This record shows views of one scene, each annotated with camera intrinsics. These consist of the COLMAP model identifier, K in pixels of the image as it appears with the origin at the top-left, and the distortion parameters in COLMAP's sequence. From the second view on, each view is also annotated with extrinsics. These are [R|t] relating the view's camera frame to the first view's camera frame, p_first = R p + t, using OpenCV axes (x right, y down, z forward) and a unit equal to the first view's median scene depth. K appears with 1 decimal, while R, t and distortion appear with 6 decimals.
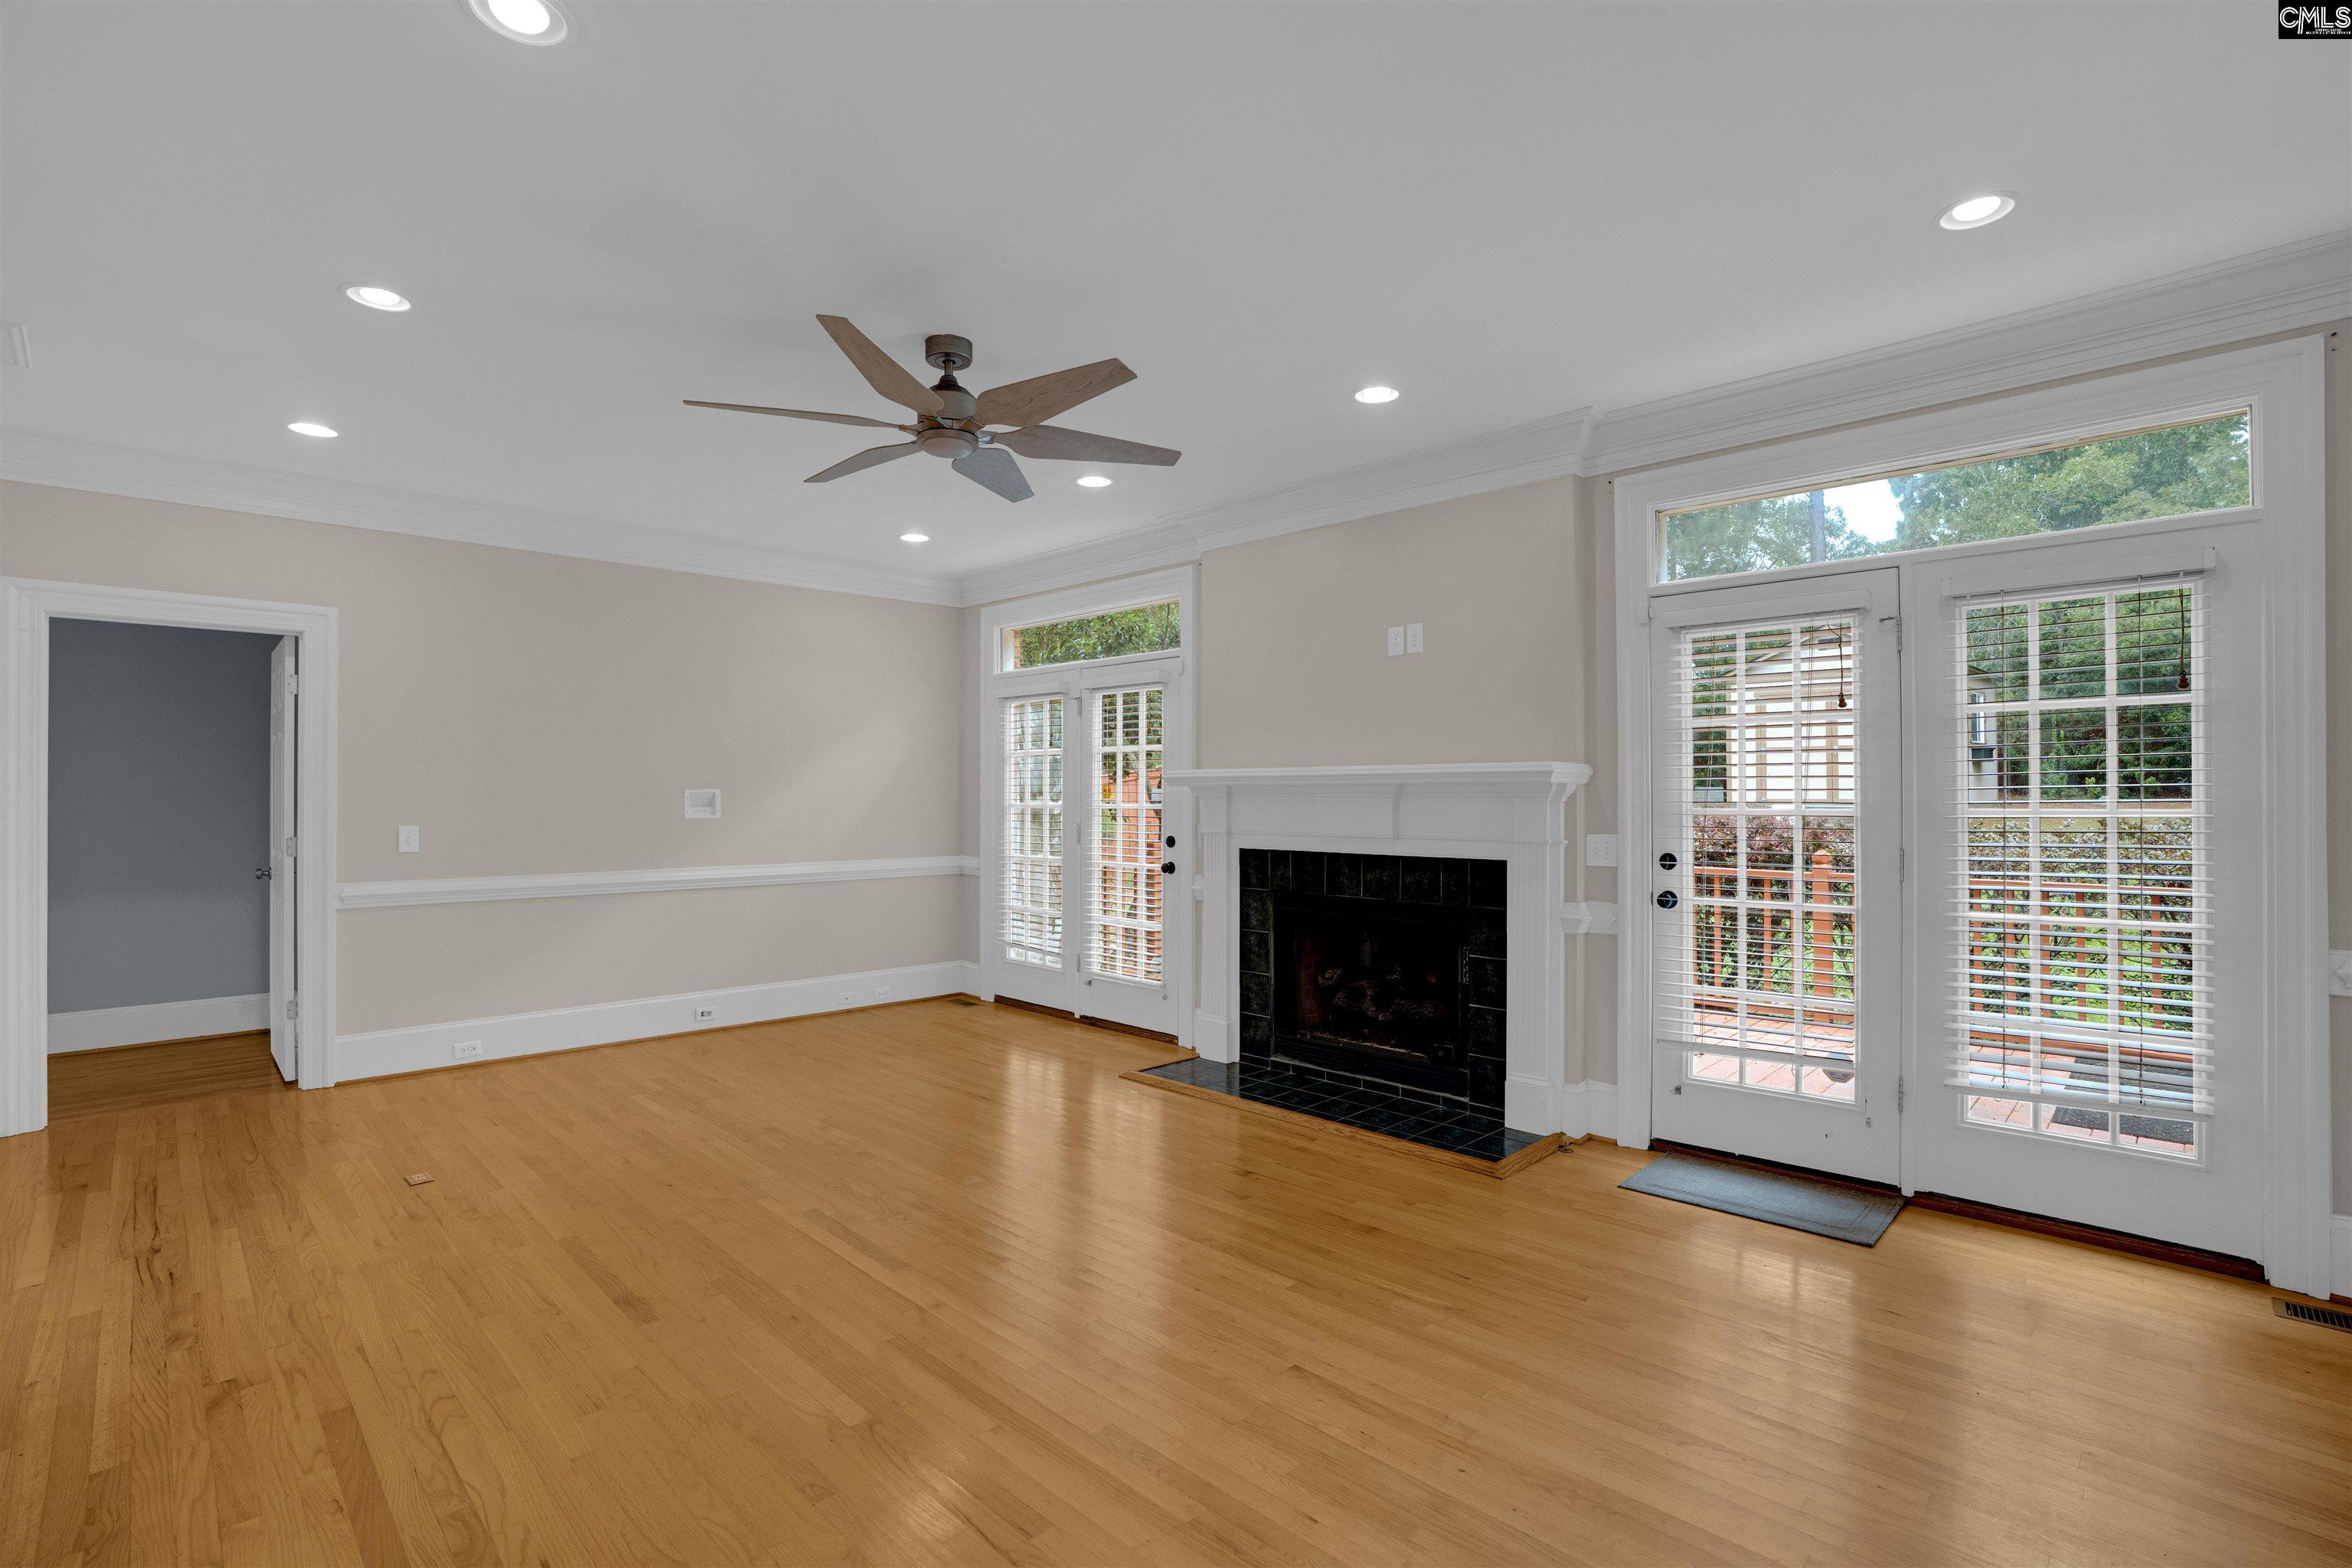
lens RADIAL K [[1088.2, 0, 1184.7], [0, 1088.2, 775.6], [0, 0, 1]] dist [-0.054984, 0.010758]
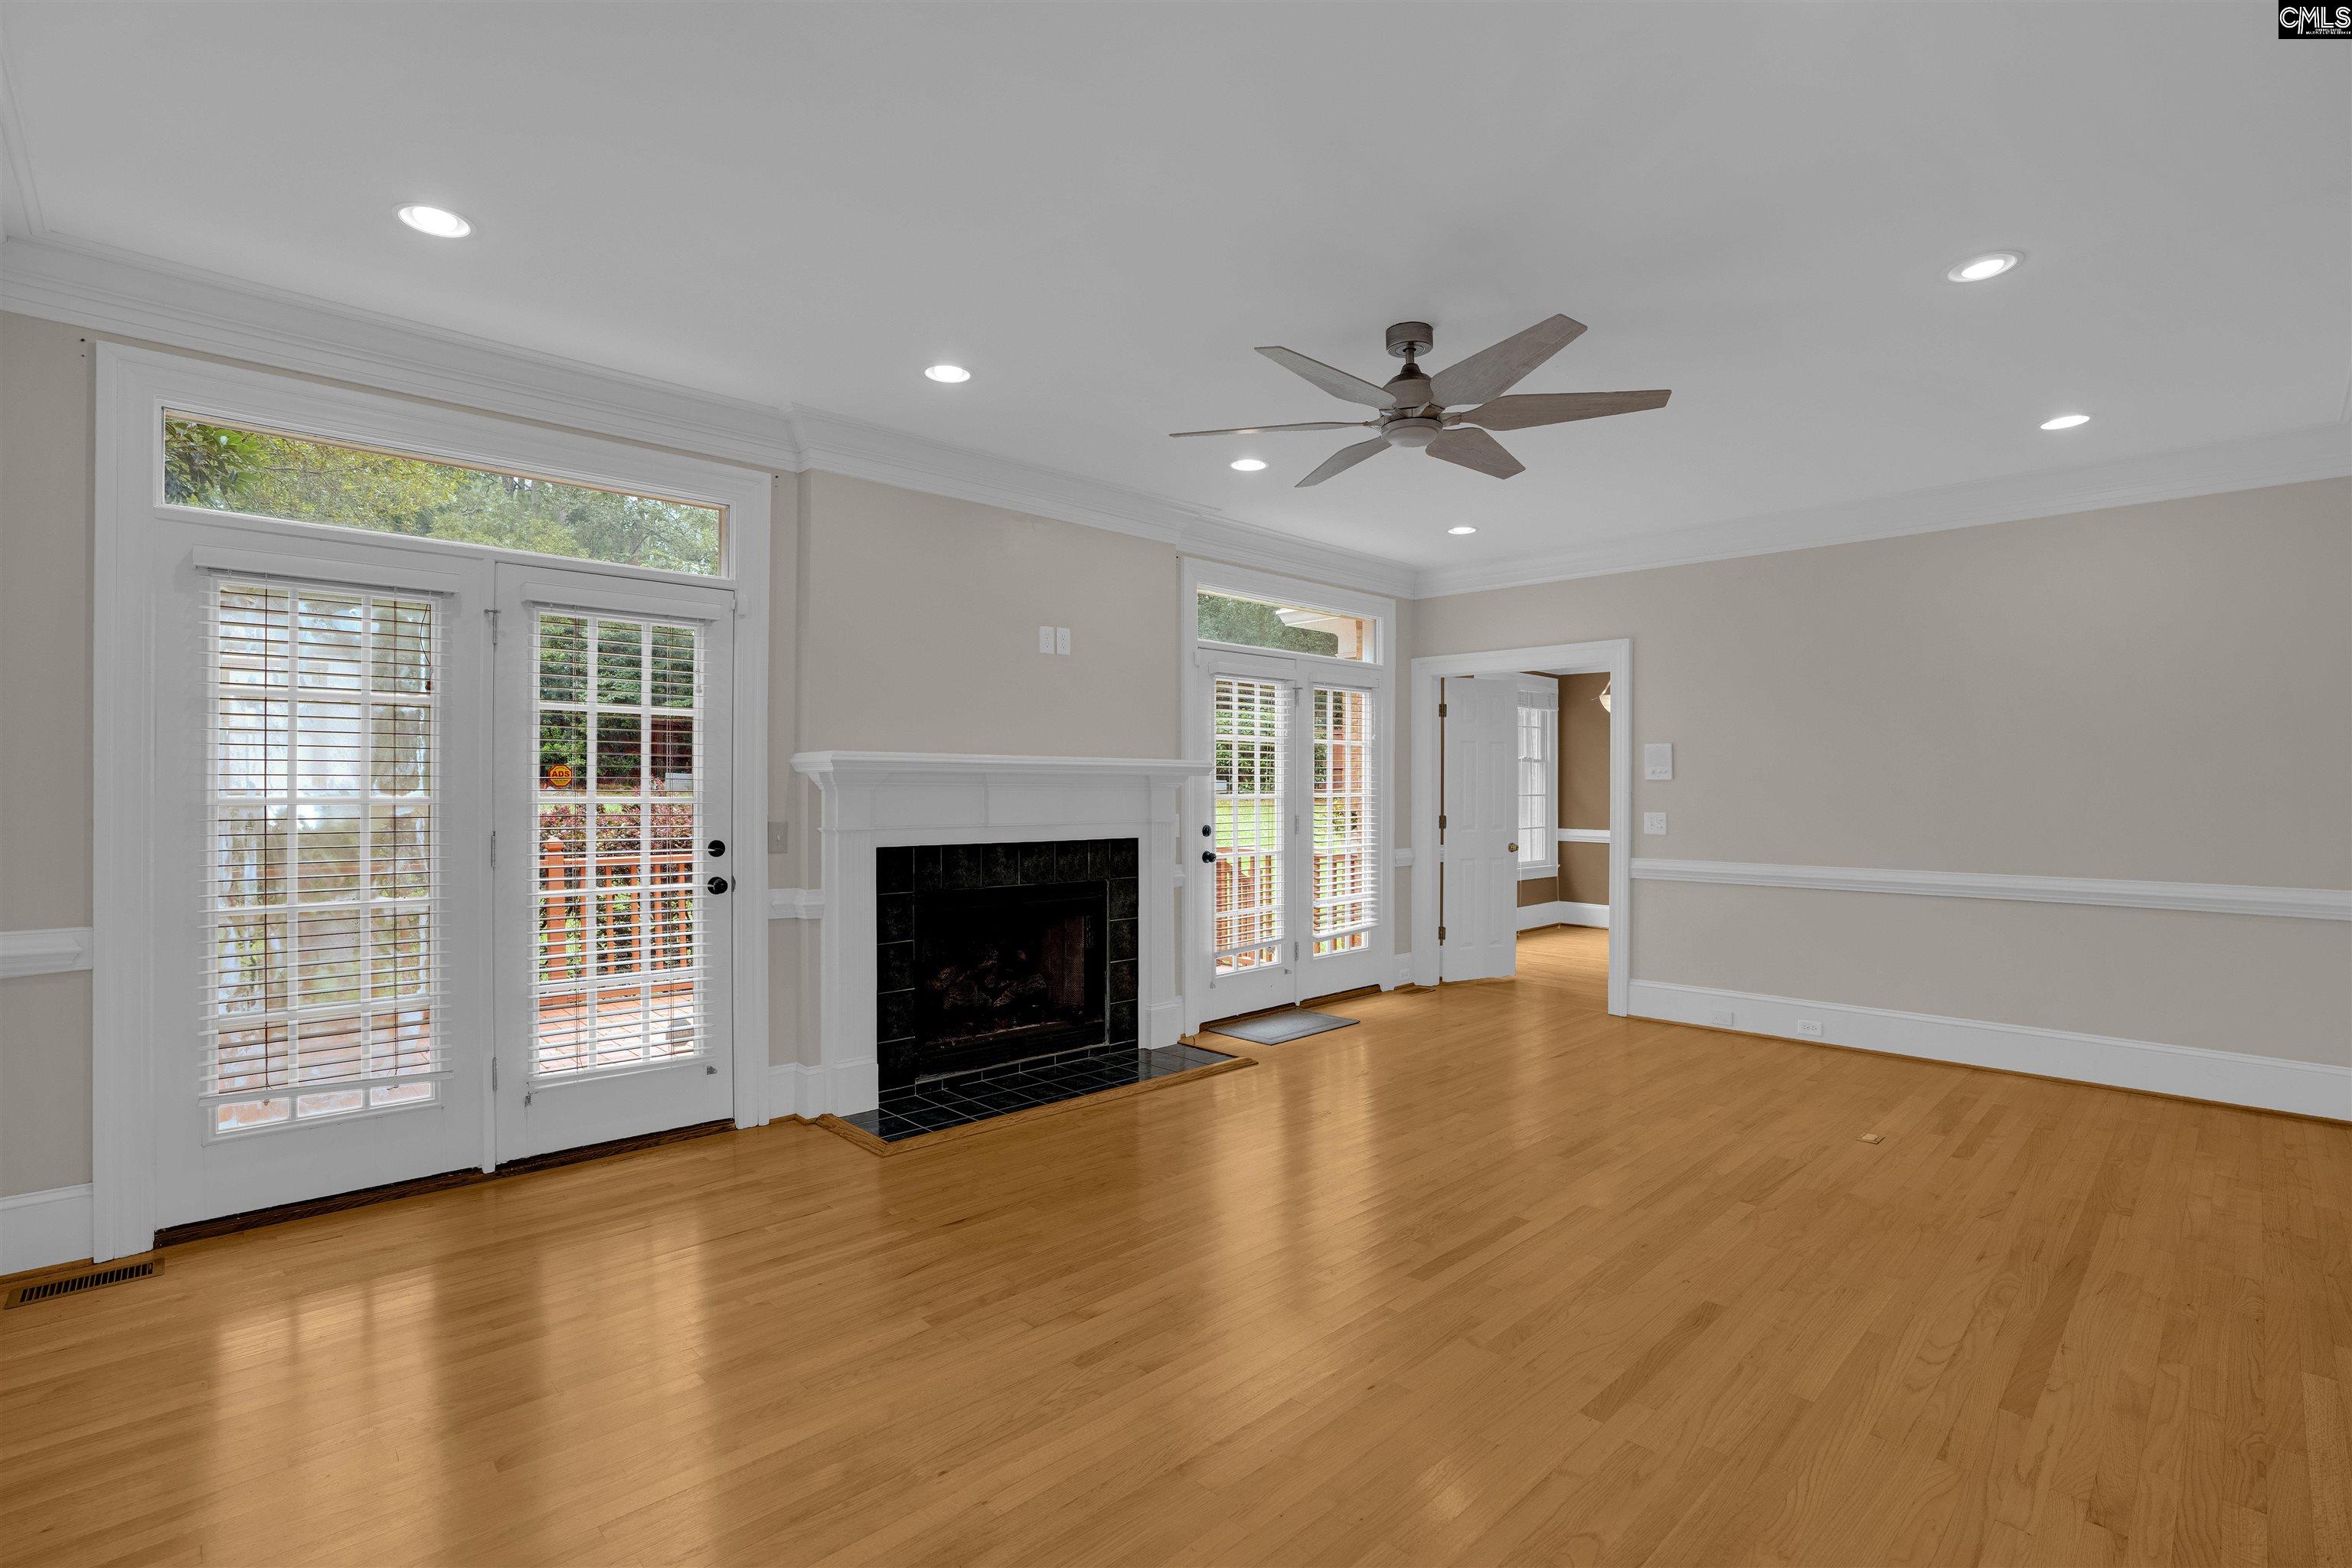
lens RADIAL K [[1088.2, 0, 1163.7], [0, 1088.2, 790.7], [0, 0, 1]] dist [-0.054984, 0.010758]
pose [[0.023156, -0.002901, 0.999728, -0.817884], [-0.023825, 0.999710, 0.003453, 0.016055], [-0.999448, -0.023898, 0.023081, 0.808252]]
